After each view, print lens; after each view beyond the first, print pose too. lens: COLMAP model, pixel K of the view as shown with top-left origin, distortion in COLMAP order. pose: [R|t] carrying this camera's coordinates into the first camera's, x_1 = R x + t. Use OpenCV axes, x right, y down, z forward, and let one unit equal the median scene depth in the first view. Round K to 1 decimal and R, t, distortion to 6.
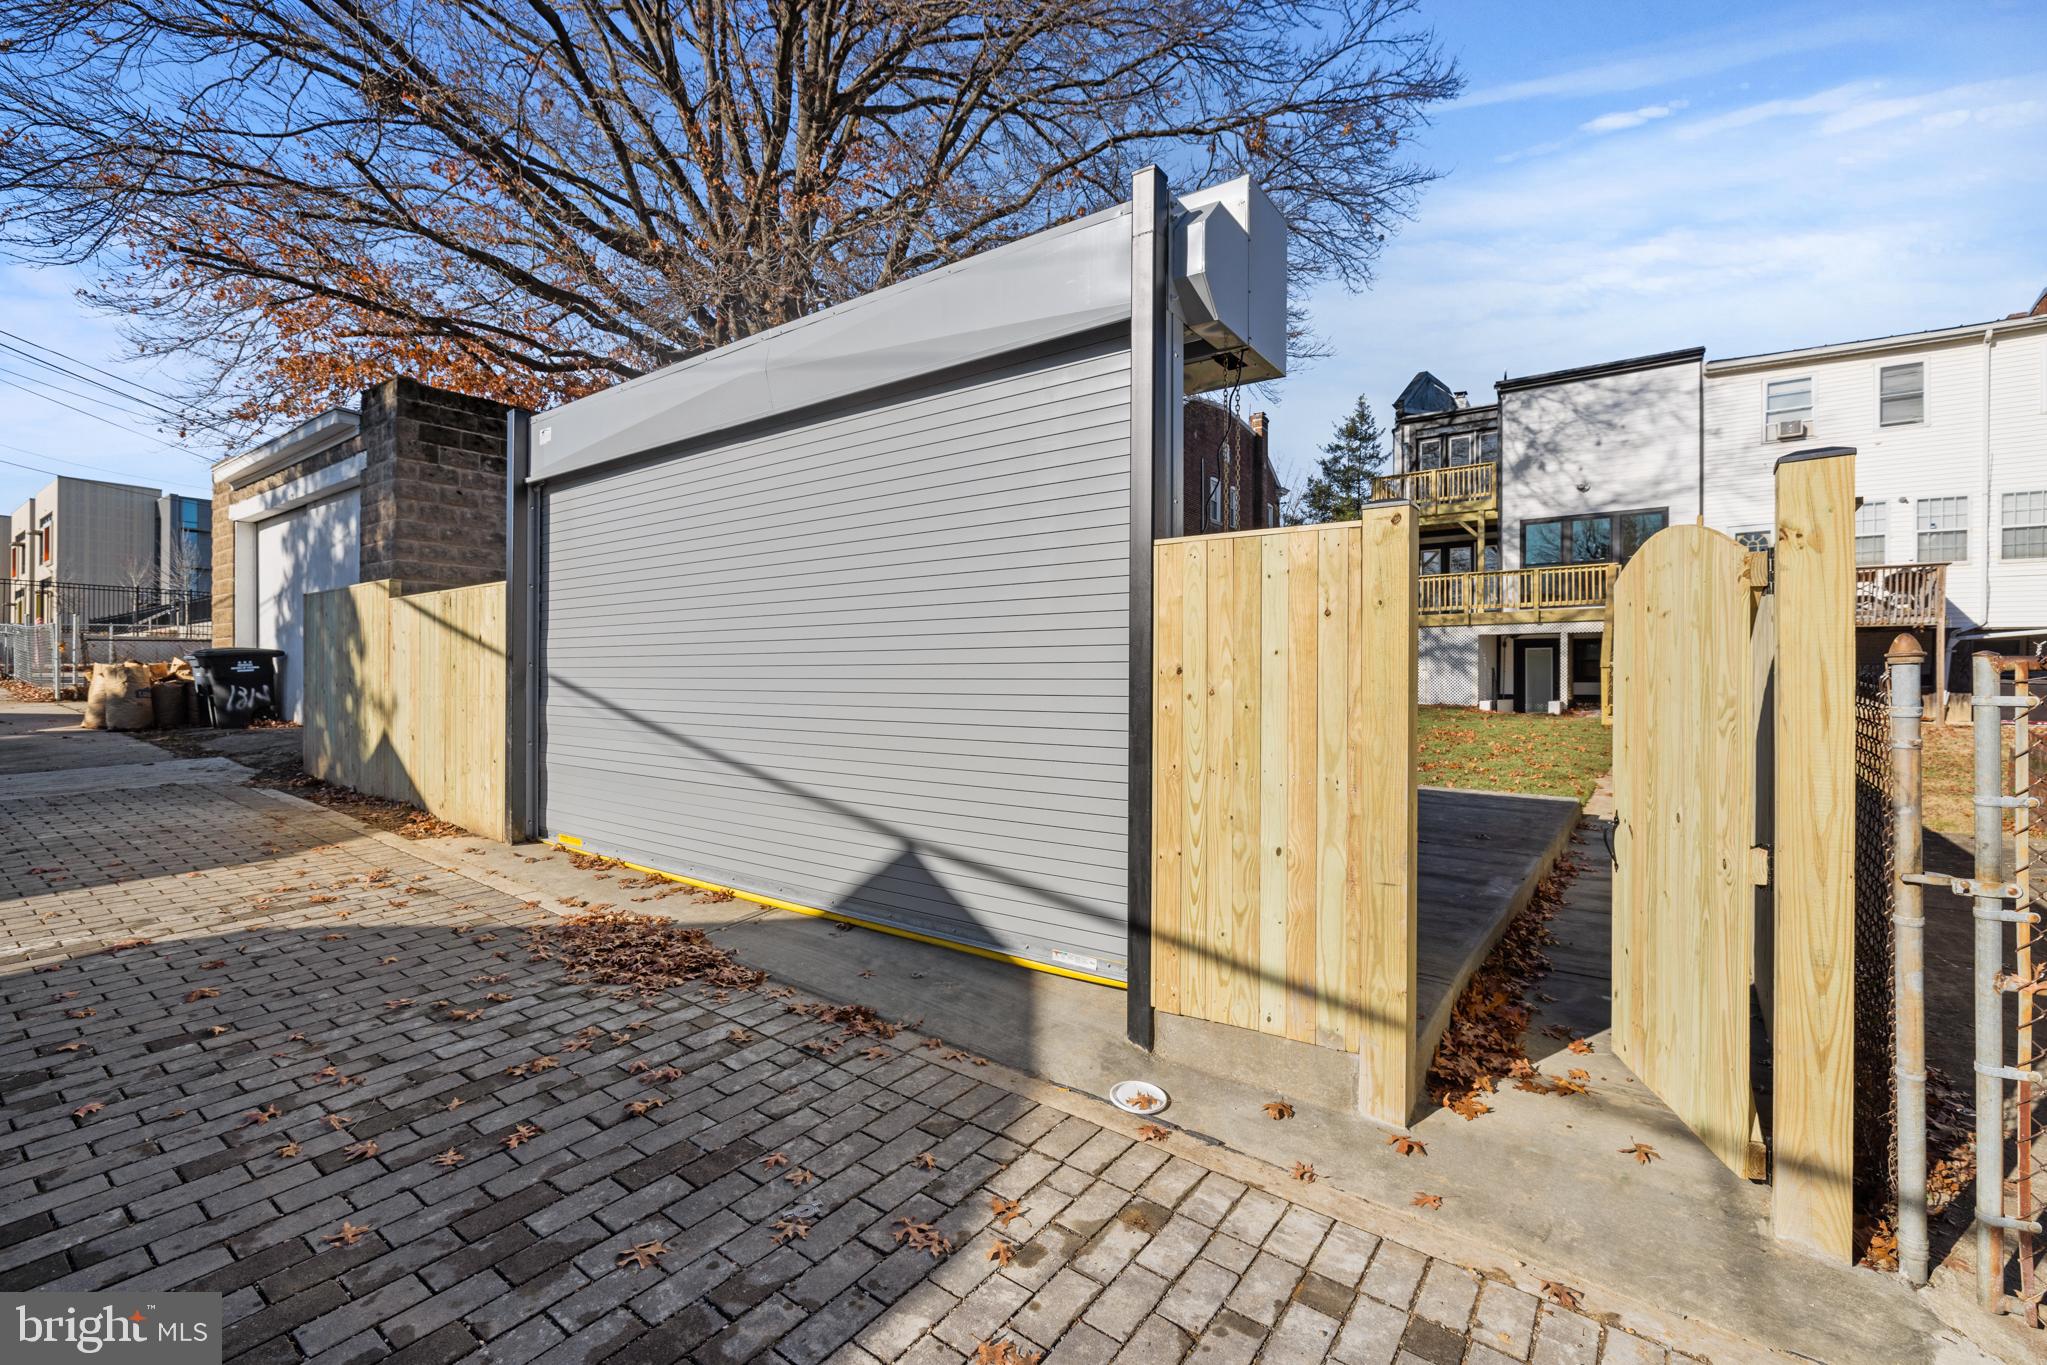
lens RADIAL K [[894.2, 0, 1023.5], [0, 894.2, 682.5], [0, 0, 1]] dist [-0.000336, -0.012883]
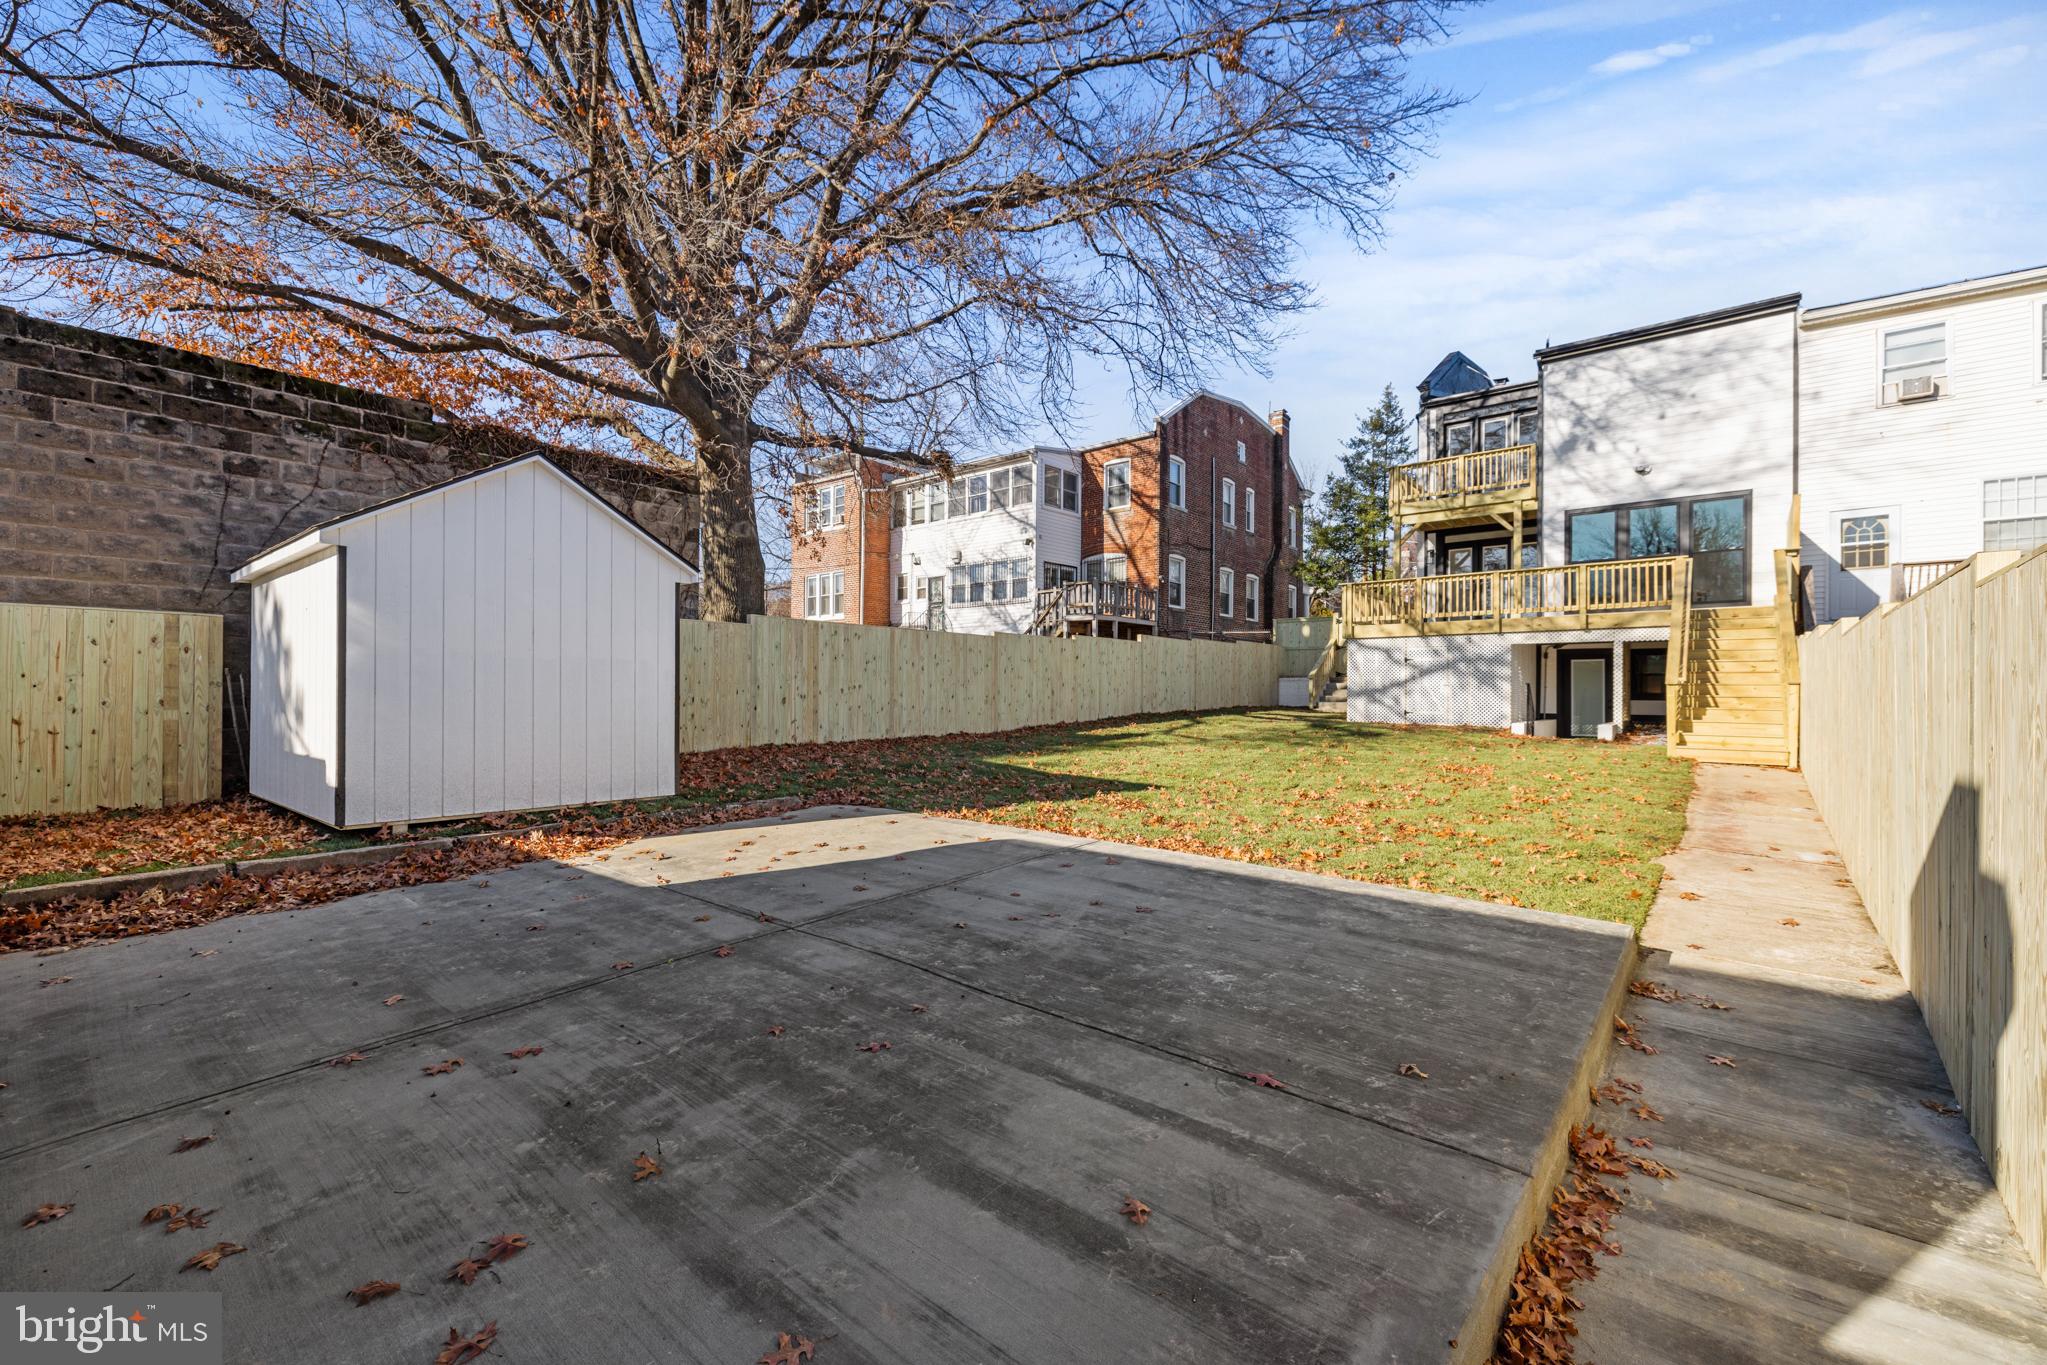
lens RADIAL K [[839.6, 0, 1027.4], [0, 839.6, 688.3], [0, 0, 1]] dist [0.001198, 0.000196]
pose [[0.997338, -0.000131, -0.072916, 0.101830], [-0.000226, 0.999988, -0.004875, -0.007028], [0.072916, 0.004879, 0.997326, 0.160539]]
